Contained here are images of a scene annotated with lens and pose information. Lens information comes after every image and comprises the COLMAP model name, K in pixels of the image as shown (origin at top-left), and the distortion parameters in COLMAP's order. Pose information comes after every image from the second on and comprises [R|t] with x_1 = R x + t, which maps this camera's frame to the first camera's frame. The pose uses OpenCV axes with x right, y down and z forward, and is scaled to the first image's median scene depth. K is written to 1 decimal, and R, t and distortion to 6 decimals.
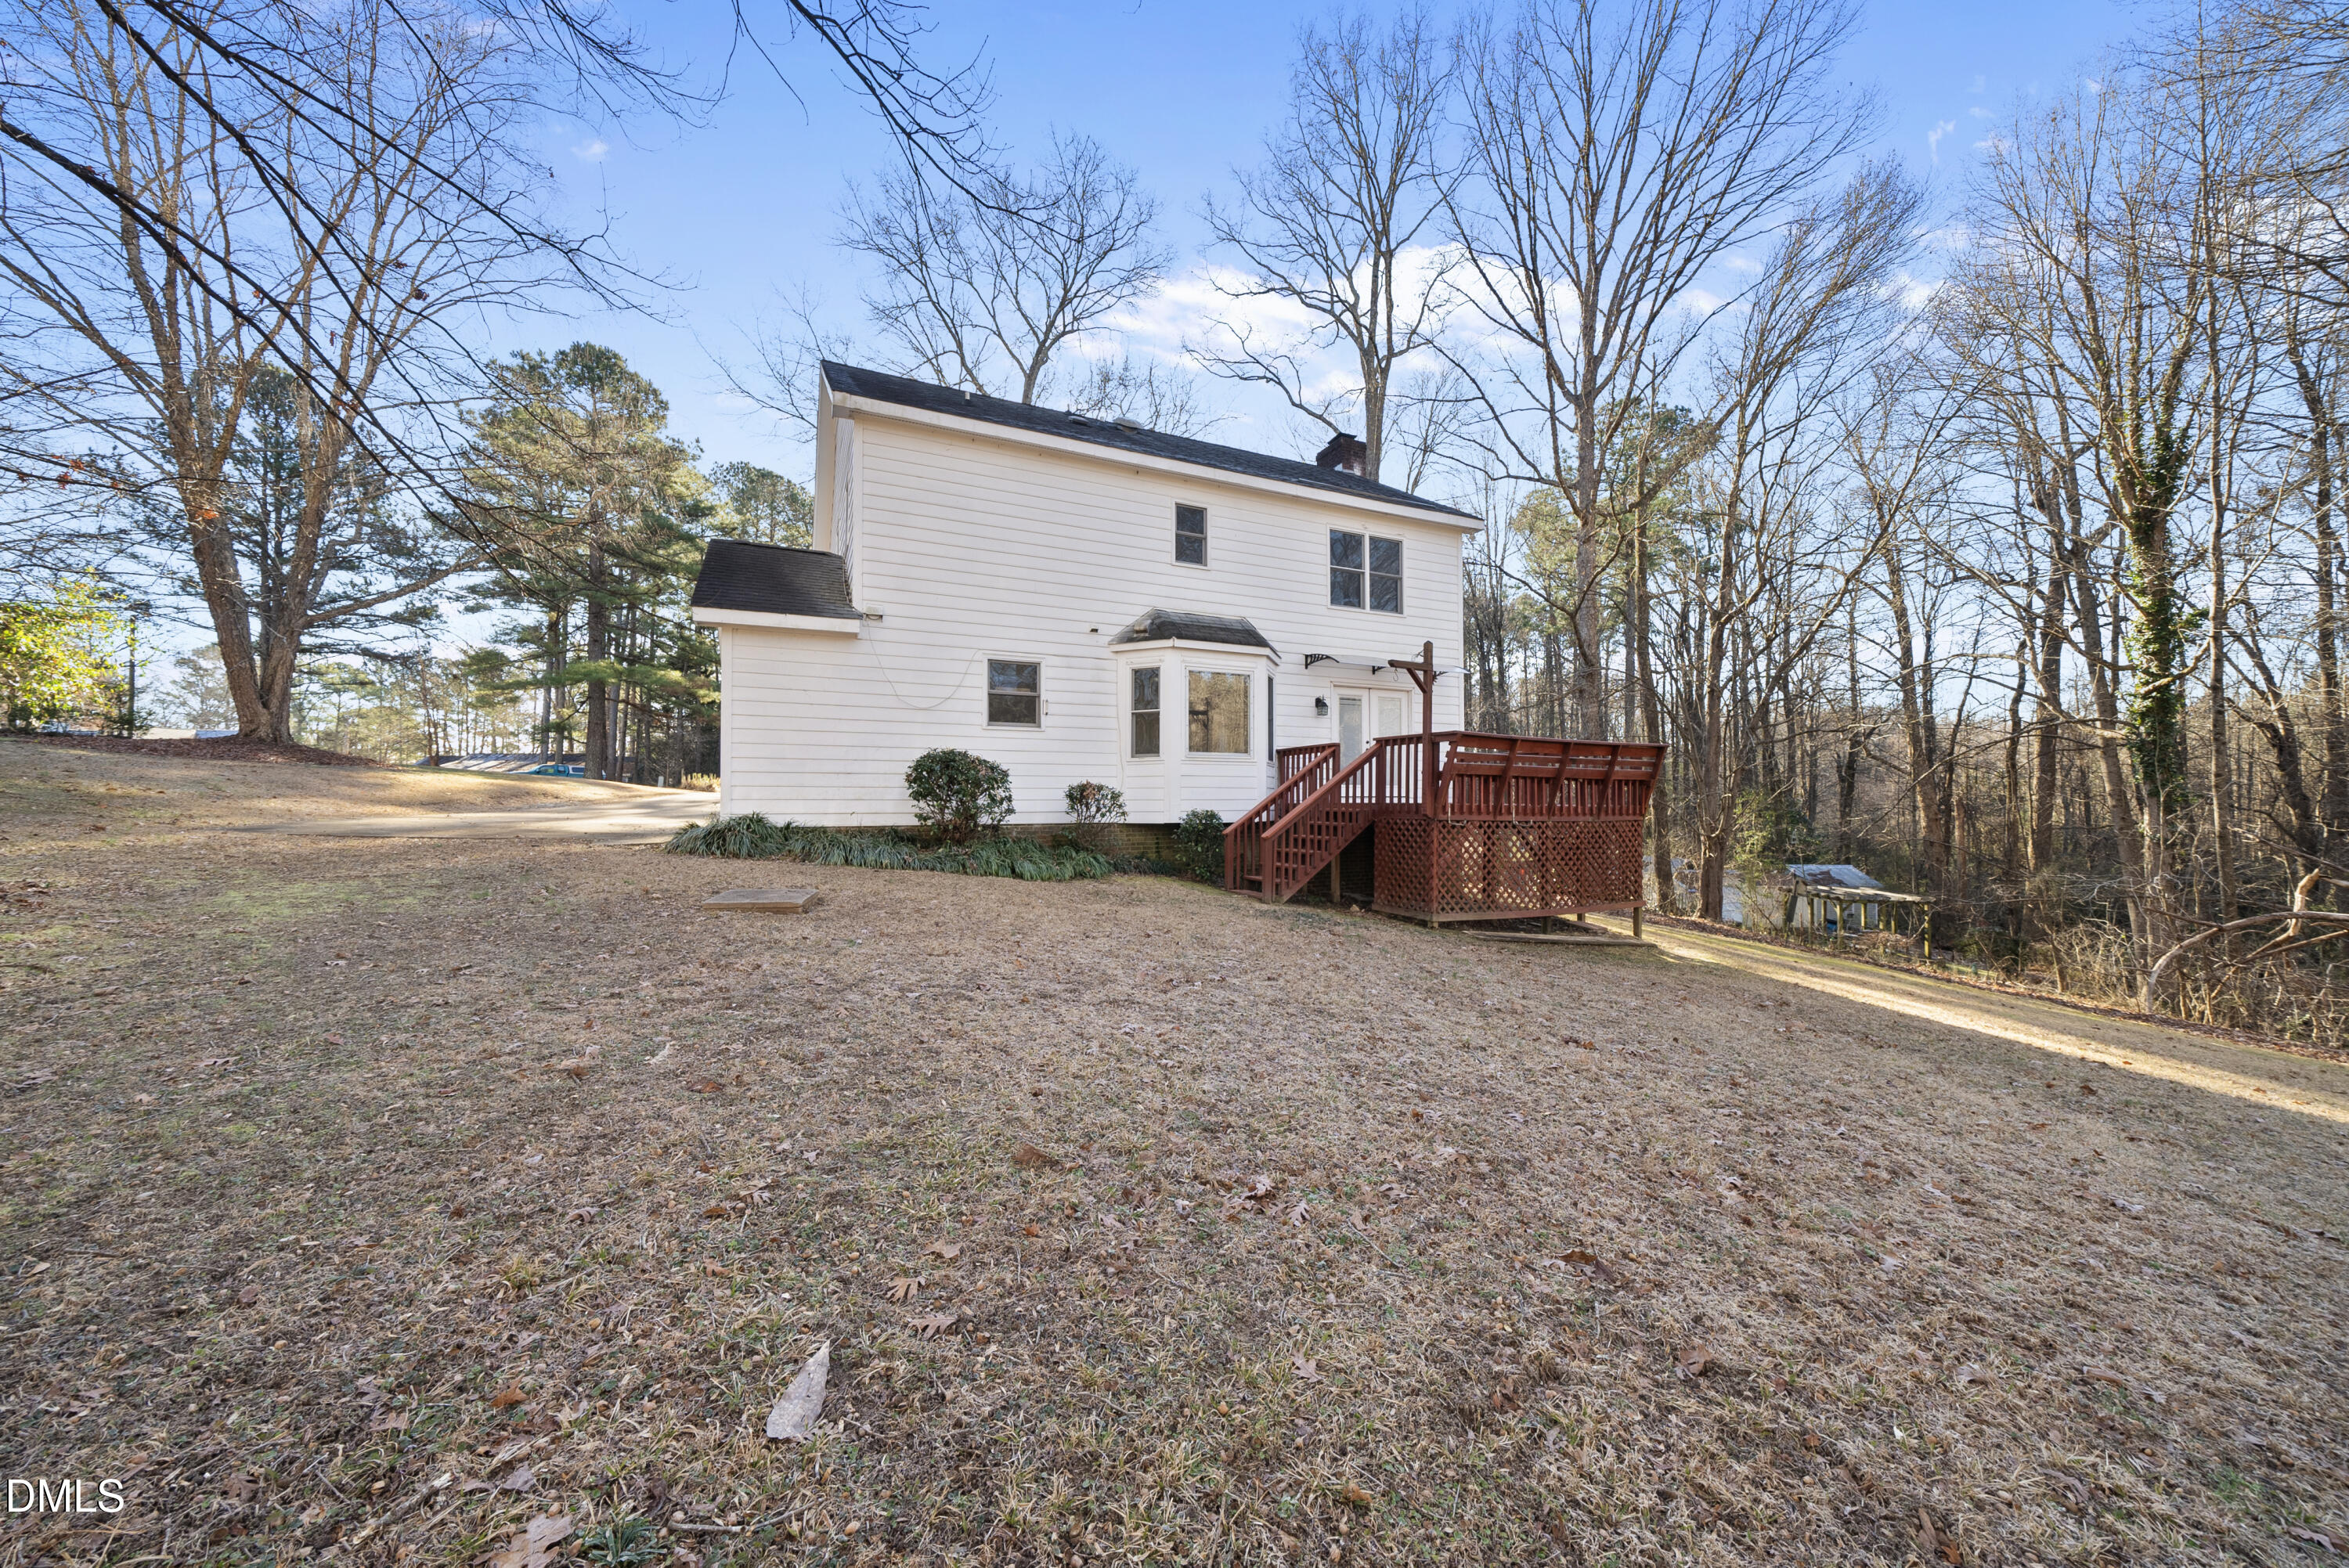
lens RADIAL K [[808.0, 0, 1162.9], [0, 808.0, 786.9], [0, 0, 1]] dist [-0.007337, 0.000051]
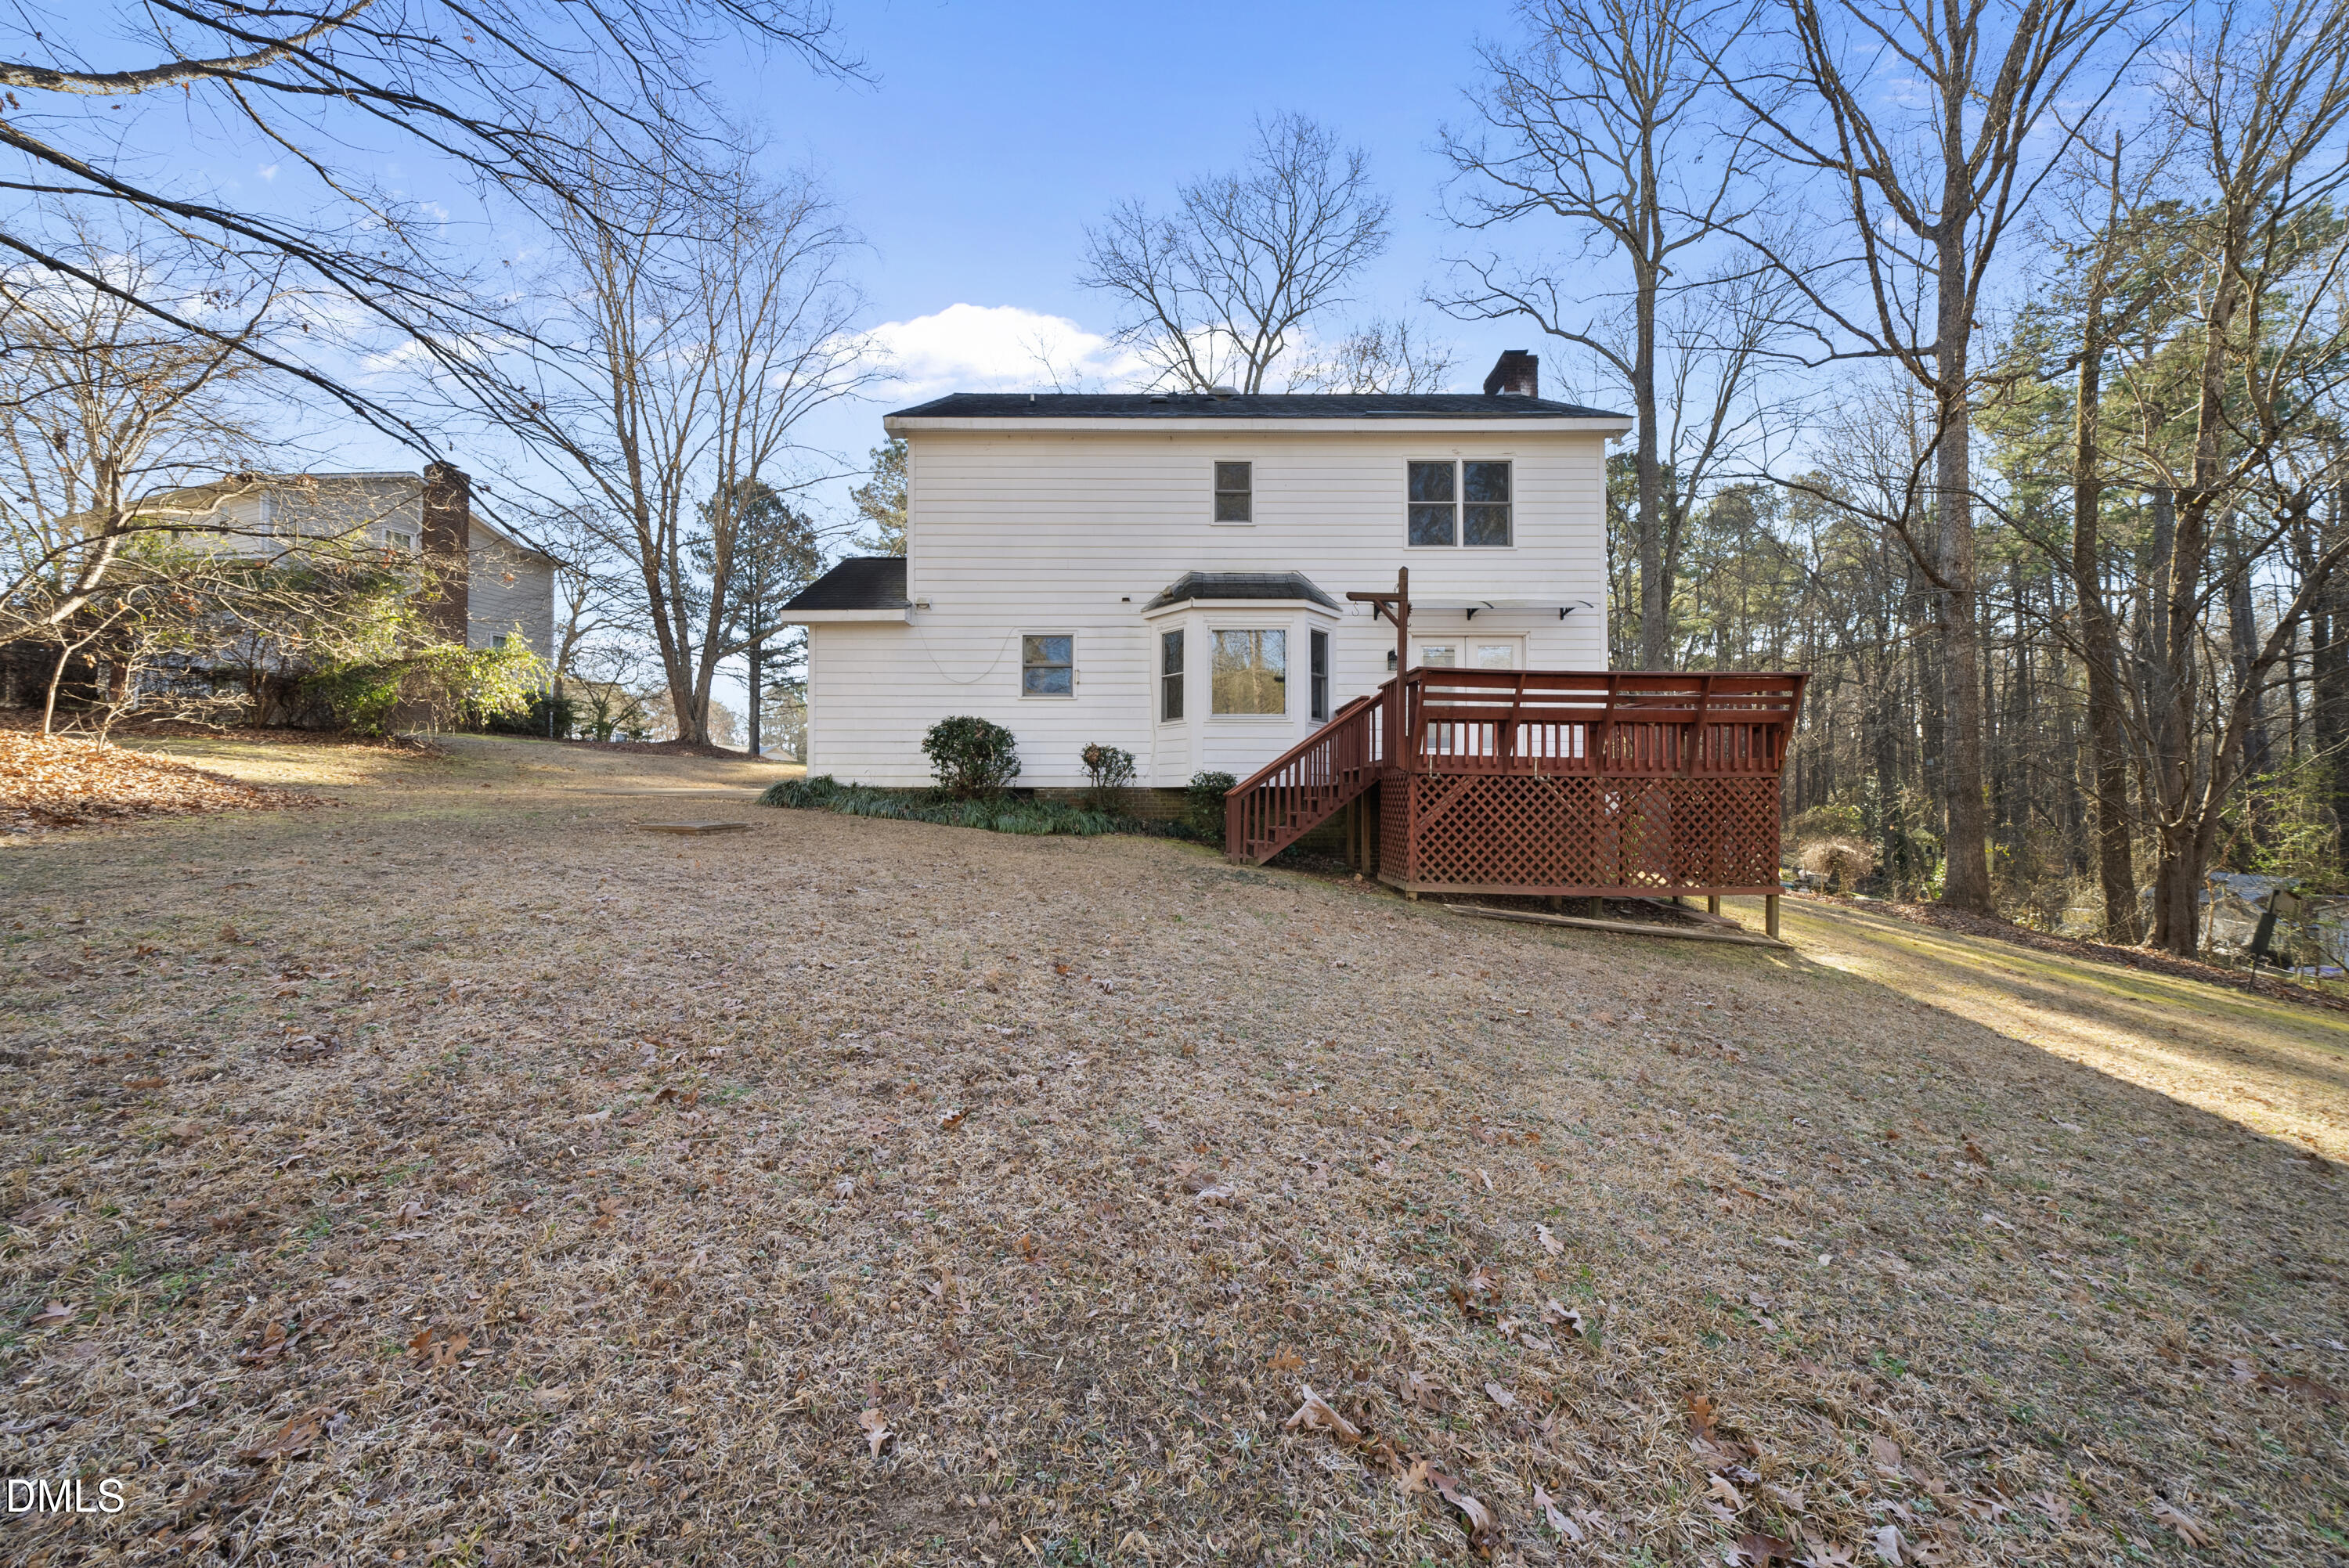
lens RADIAL K [[808.0, 0, 1162.9], [0, 808.0, 786.9], [0, 0, 1]] dist [-0.007337, 0.000051]
pose [[0.906976, -0.007350, -0.421118, 0.386383], [0.007443, 0.999971, -0.001421, 0.045883], [0.421116, -0.001845, 0.907005, 0.088375]]
